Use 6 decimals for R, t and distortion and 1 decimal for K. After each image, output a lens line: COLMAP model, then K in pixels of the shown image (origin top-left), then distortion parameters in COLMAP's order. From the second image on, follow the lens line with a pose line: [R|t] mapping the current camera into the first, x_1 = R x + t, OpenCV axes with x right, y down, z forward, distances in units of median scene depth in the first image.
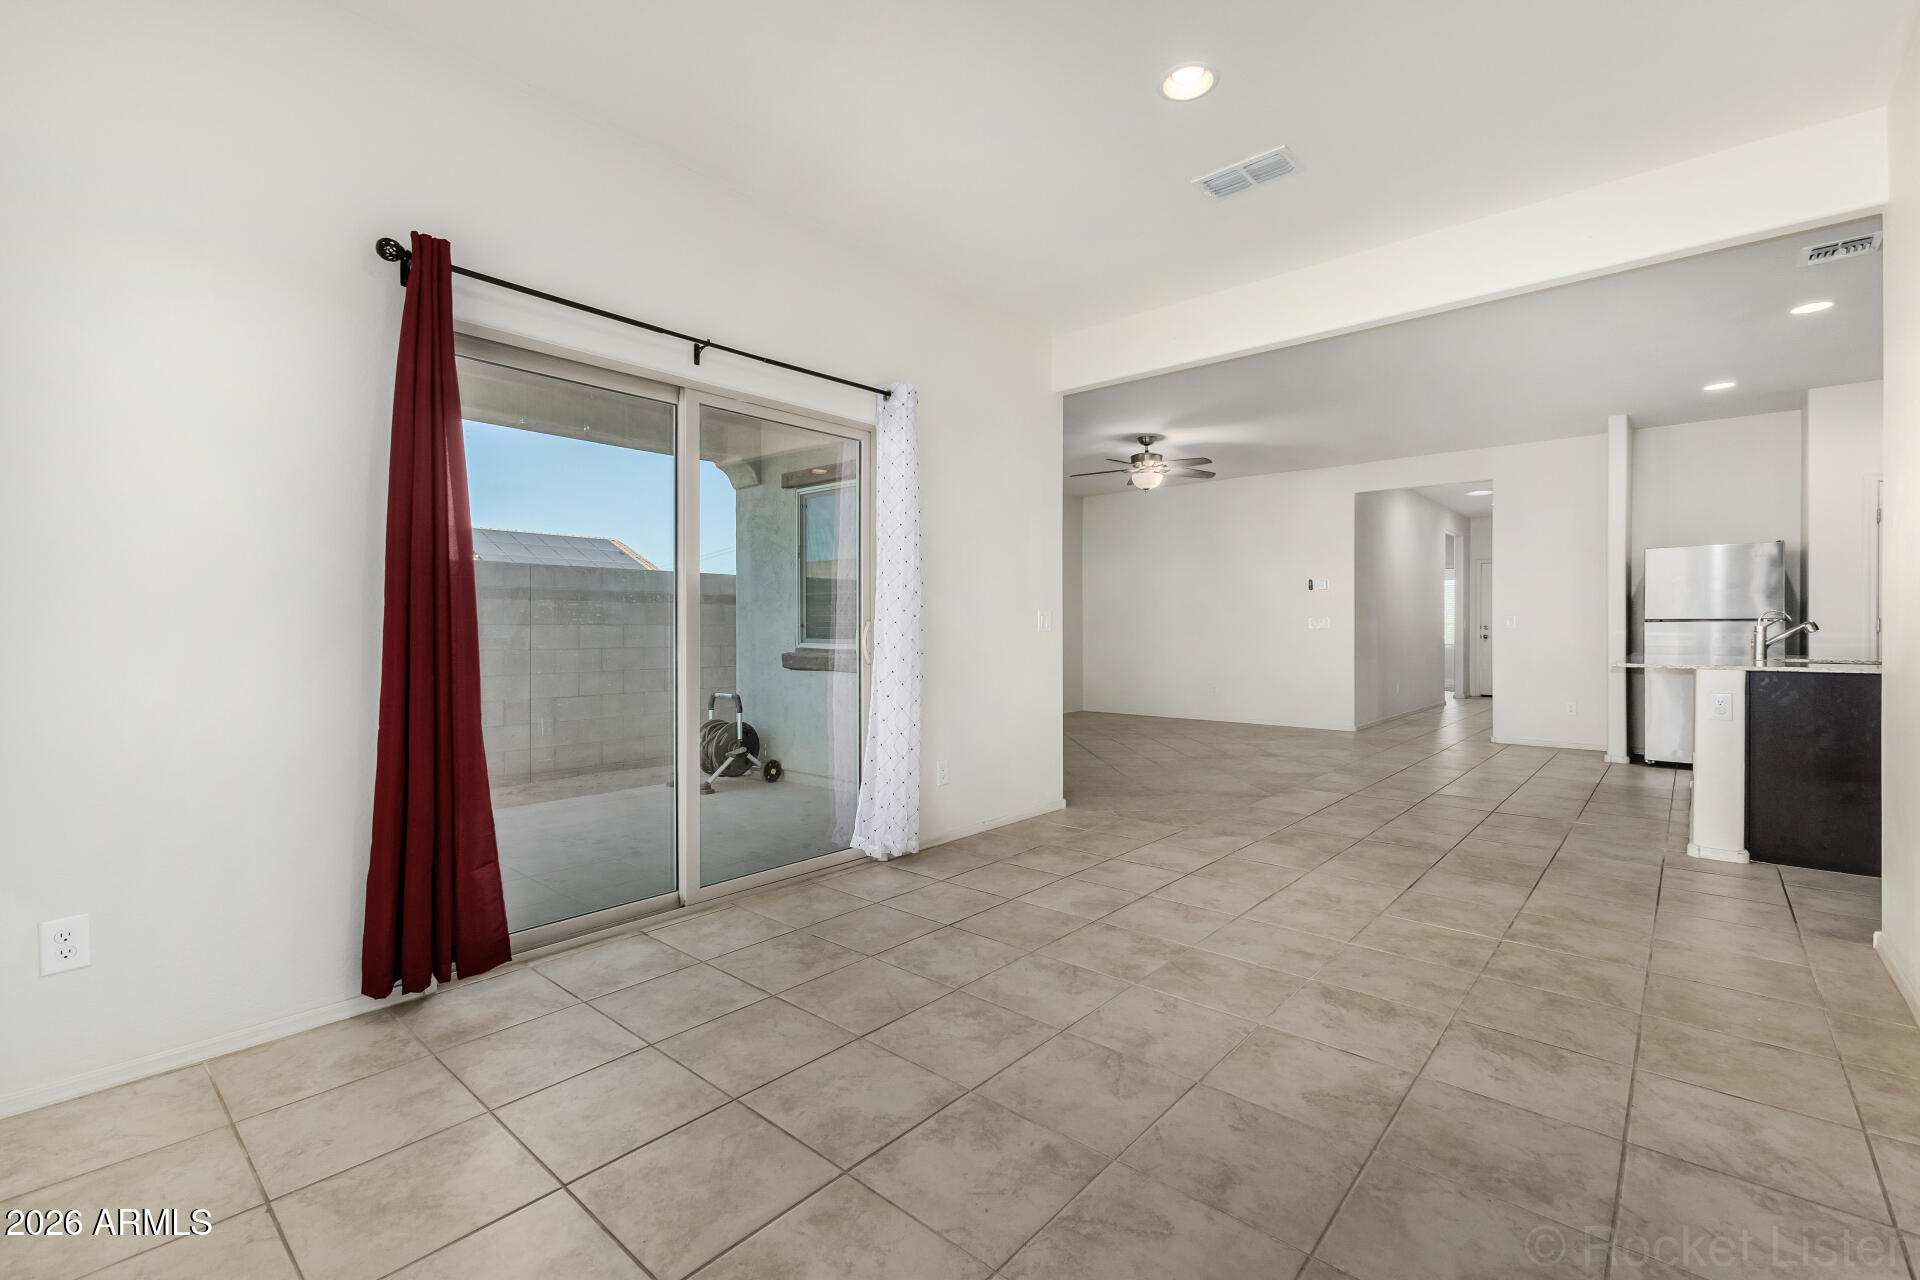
lens RADIAL K [[828.1, 0, 960.0], [0, 828.1, 640.0], [0, 0, 1]] dist [0.002899, -0.000244]
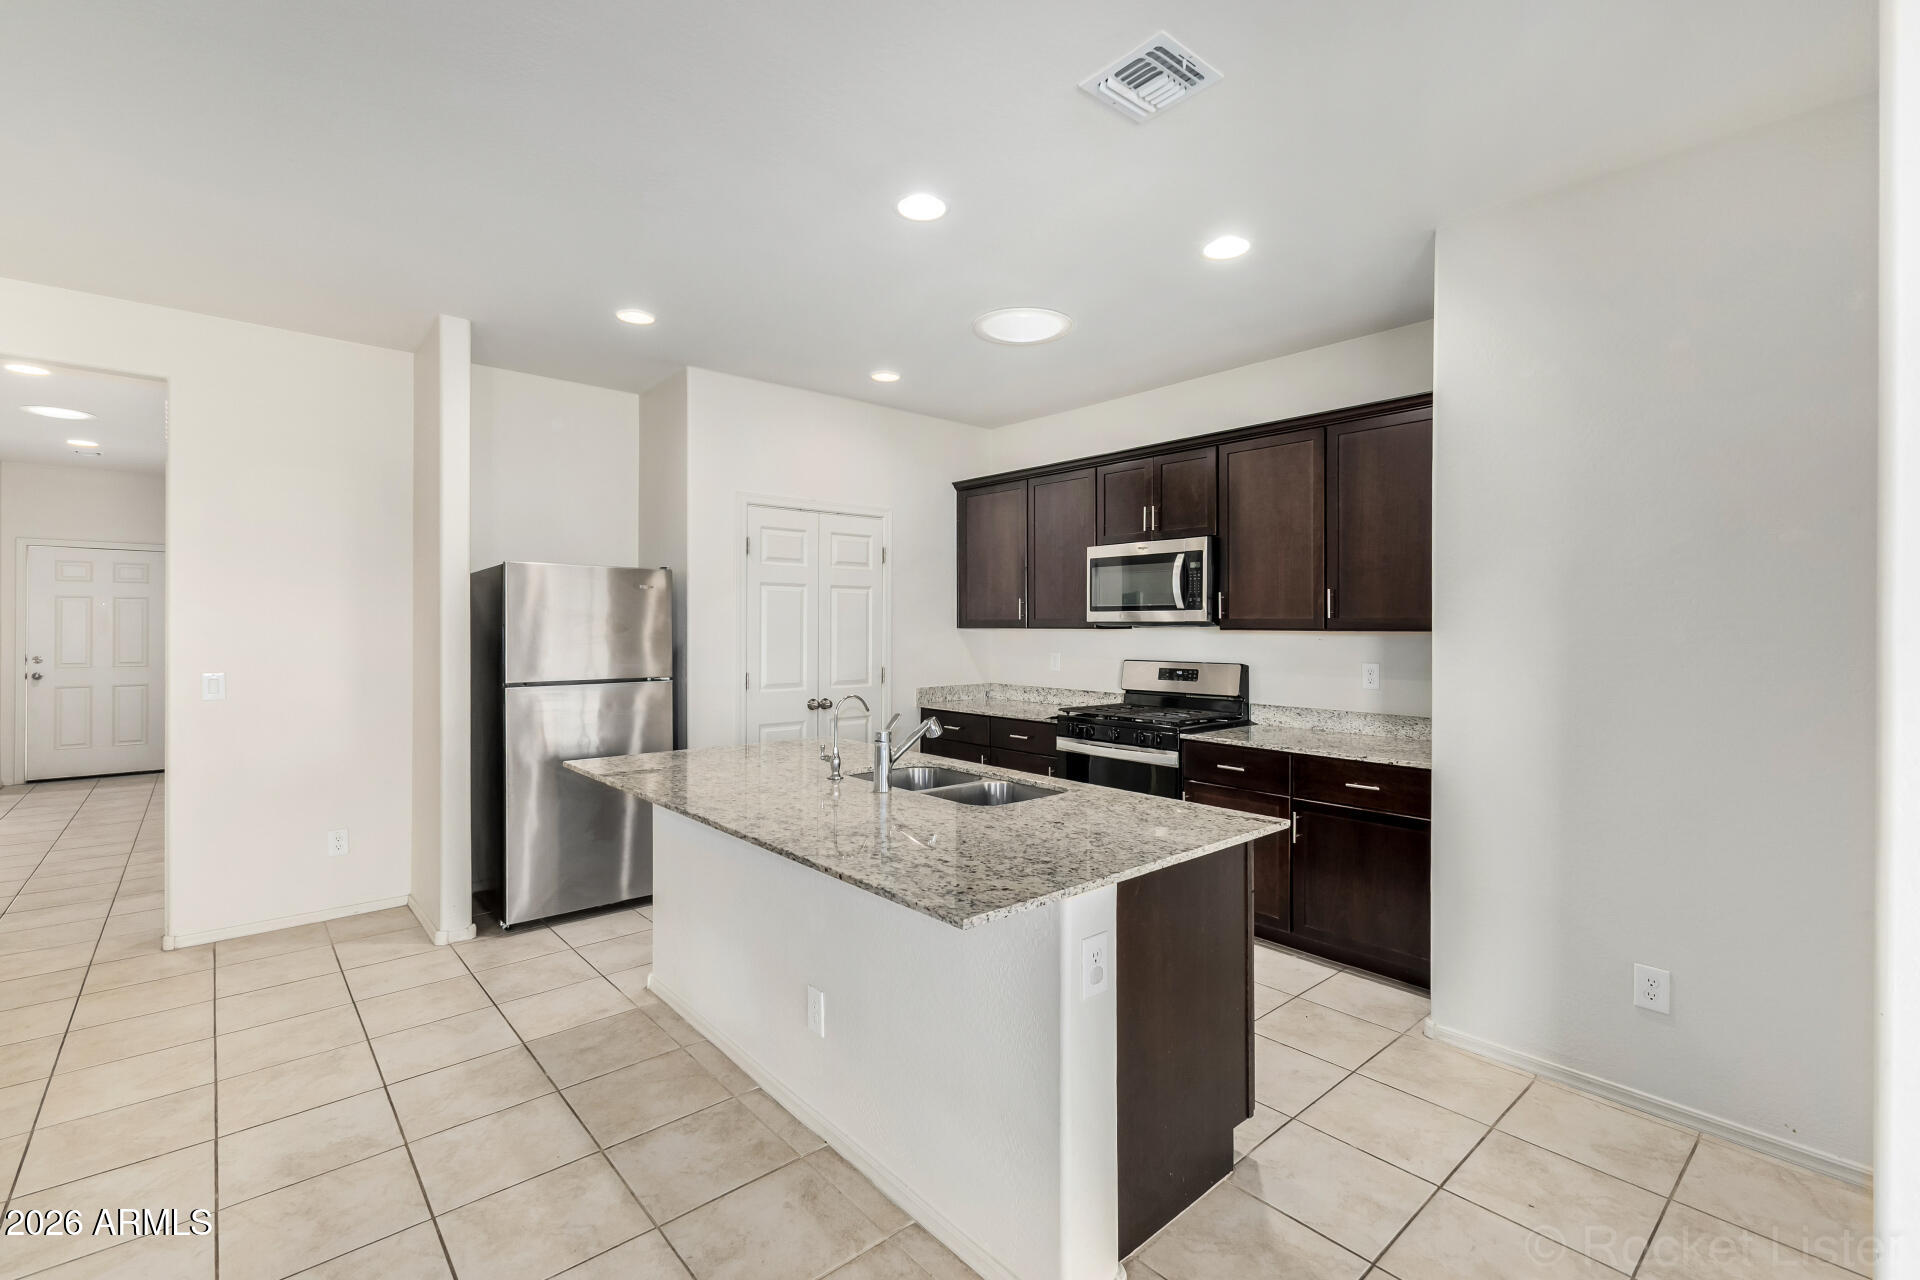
lens RADIAL K [[841.6, 0, 966.8], [0, 841.6, 625.1], [0, 0, 1]] dist [0.003588, 0.000209]
pose [[0.119844, -0.001909, 0.992791, 0.656892], [0.012703, 0.999919, 0.000389, -0.147662], [-0.992711, 0.012565, 0.119859, 1.441109]]
